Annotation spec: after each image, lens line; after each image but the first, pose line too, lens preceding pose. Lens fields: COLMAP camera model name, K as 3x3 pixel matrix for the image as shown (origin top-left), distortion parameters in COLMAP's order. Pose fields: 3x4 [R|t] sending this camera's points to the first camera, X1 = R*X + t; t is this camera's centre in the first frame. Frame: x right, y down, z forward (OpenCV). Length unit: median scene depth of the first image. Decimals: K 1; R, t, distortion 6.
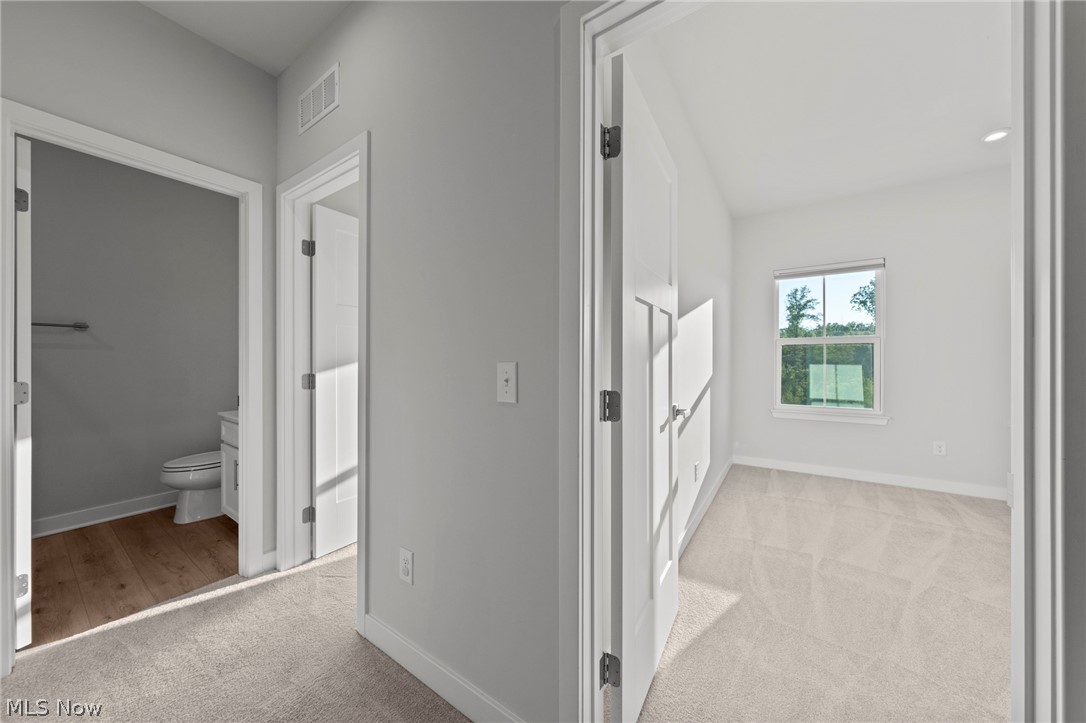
lens RADIAL K [[366.1, 0, 543.0], [0, 366.1, 361.5], [0, 0, 1]] dist [0.000506, -0.000034]
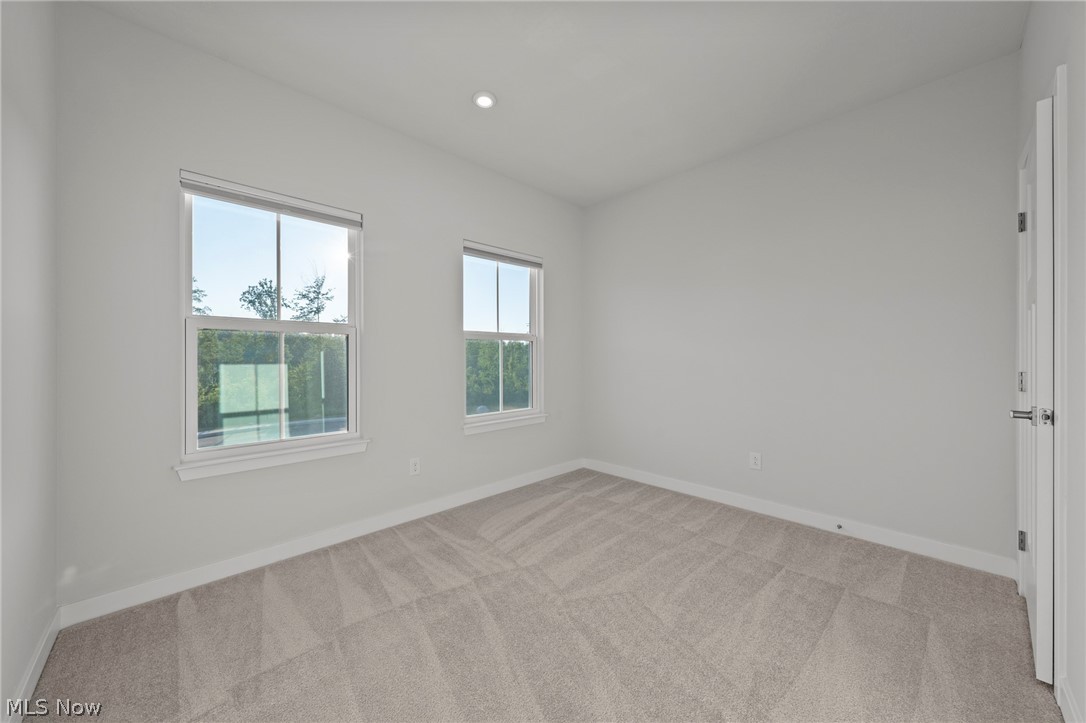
lens RADIAL K [[387.7, 0, 543.0], [0, 387.7, 361.5], [0, 0, 1]] dist [-0.000475, 0.000060]
pose [[0.207115, -0.004073, 0.978308, 0.320821], [0.002949, 0.999989, 0.003539, -0.001290], [-0.978312, 0.002152, 0.207125, 0.591521]]
